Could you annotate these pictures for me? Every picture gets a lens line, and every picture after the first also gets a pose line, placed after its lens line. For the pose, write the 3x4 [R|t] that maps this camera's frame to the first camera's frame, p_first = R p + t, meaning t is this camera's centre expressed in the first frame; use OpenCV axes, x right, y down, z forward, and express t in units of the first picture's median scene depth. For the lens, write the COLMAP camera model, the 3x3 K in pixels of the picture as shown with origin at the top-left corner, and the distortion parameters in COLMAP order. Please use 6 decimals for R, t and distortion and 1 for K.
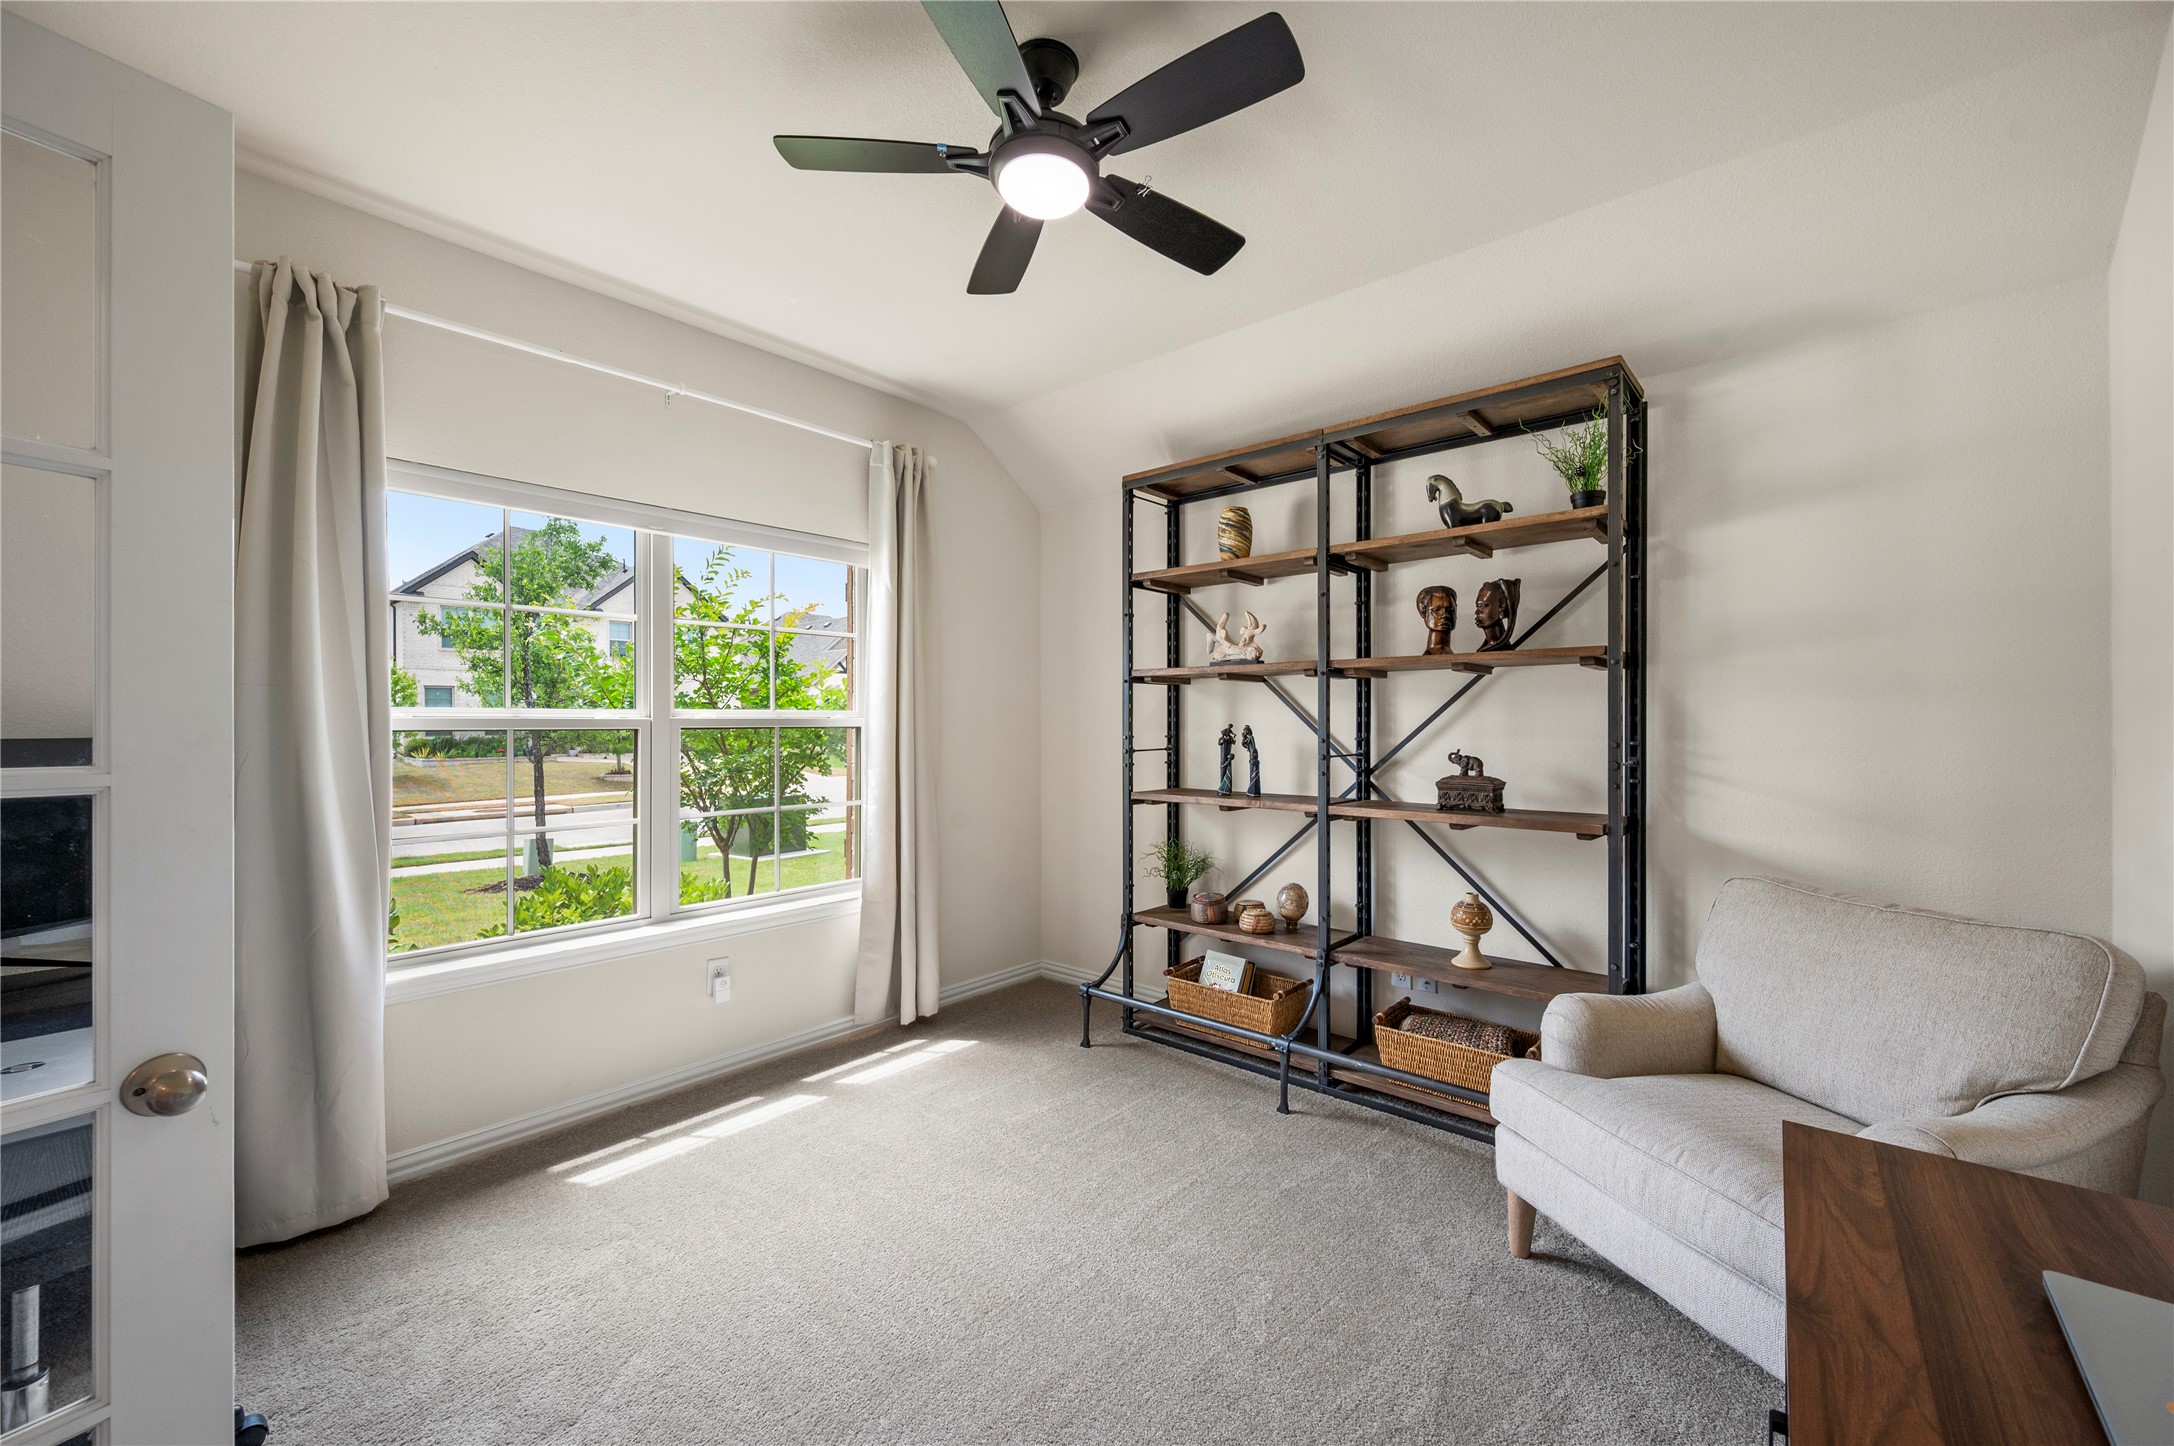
lens RADIAL K [[862.2, 0, 1088.5], [0, 862.2, 725.0], [0, 0, 1]] dist [-0.001778, -0.000334]
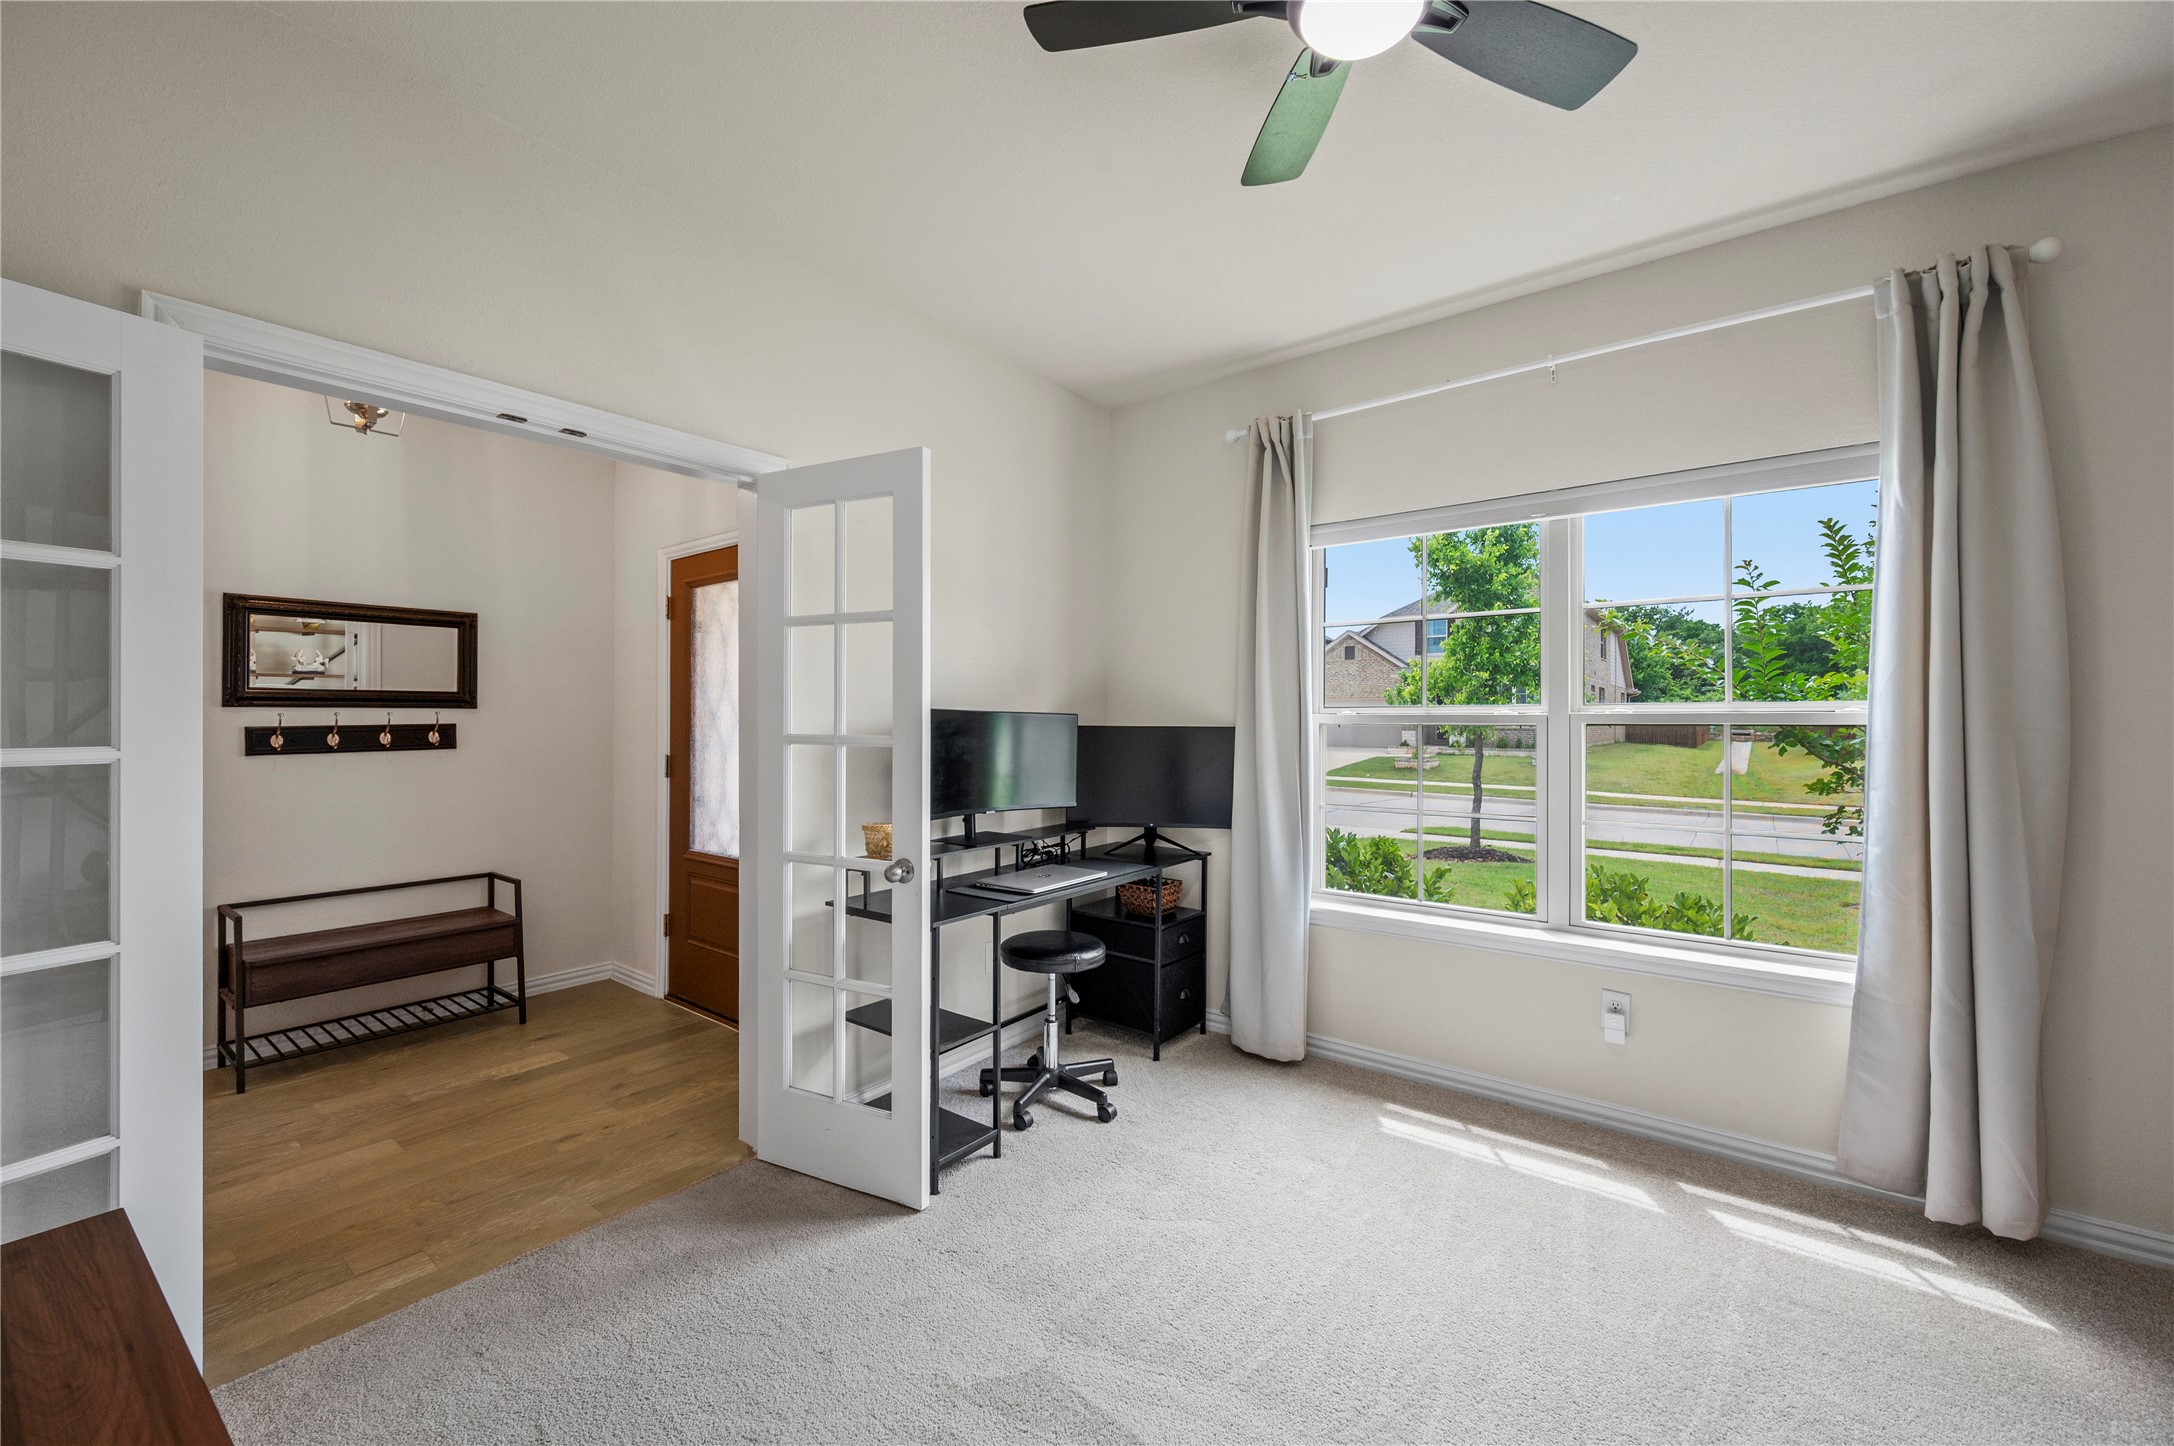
lens RADIAL K [[850.3, 0, 1089.3], [0, 850.3, 711.8], [0, 0, 1]] dist [-0.002180, -0.000352]
pose [[0.054680, 0.001755, -0.998502, 0.399134], [0.002619, 0.999995, 0.001901, -0.013181], [0.998500, -0.002719, 0.054676, 0.432653]]
